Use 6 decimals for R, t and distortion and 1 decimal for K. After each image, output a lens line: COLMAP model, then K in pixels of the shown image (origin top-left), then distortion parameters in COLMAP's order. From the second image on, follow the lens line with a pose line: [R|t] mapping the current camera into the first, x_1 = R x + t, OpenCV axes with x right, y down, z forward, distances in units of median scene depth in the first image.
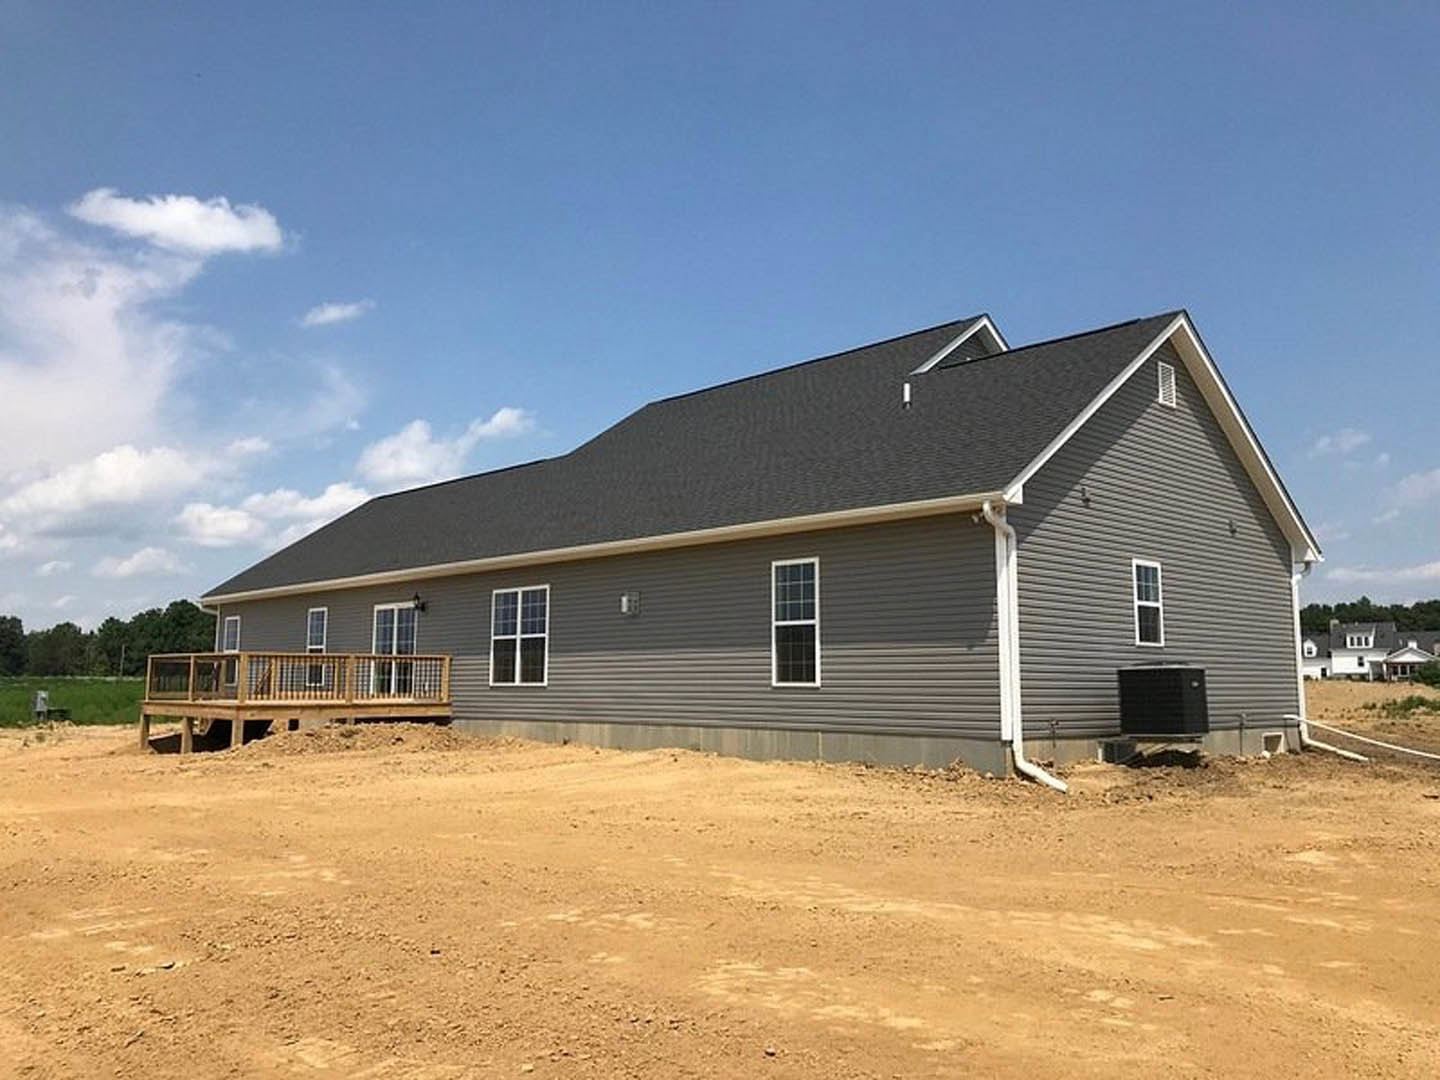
lens RADIAL K [[1167.2, 0, 668.1], [0, 1167.2, 546.2], [0, 0, 1]] dist [0.081737, -0.003974]
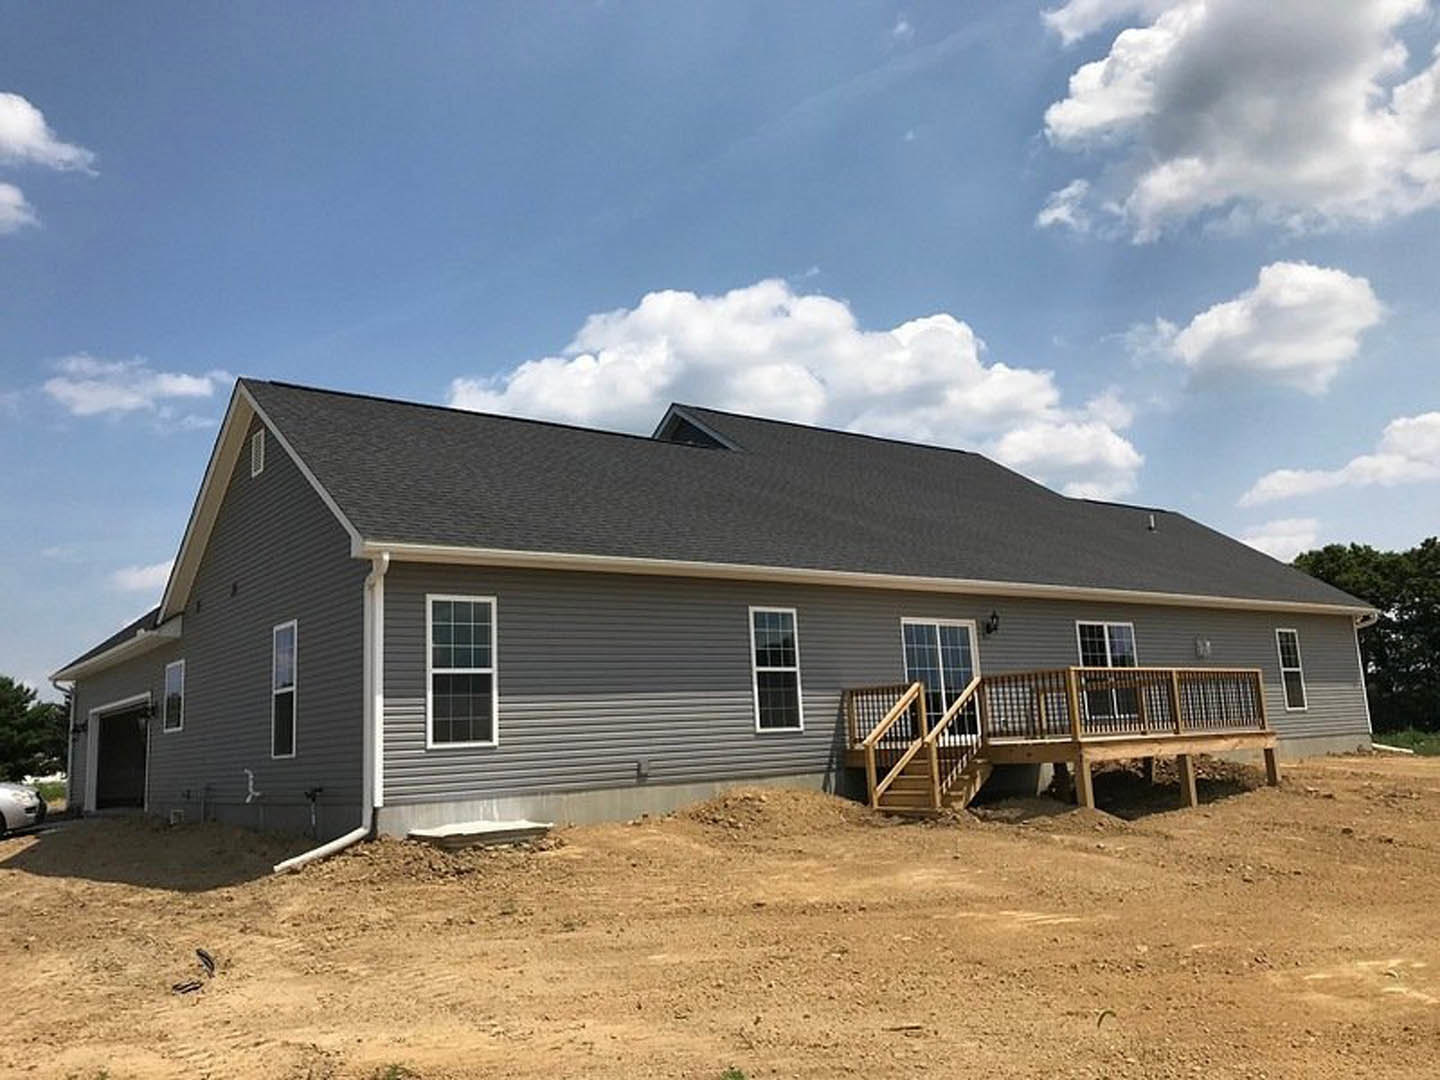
lens RADIAL K [[1139.7, 0, 720.0], [0, 1139.7, 540.0], [0, 0, 1]] dist [0.091378, -0.002213]
pose [[0.113885, 0.160344, 0.980469, -0.886991], [-0.072506, 0.985600, -0.152761, 0.108979], [-0.990845, -0.053693, 0.123871, 0.918522]]
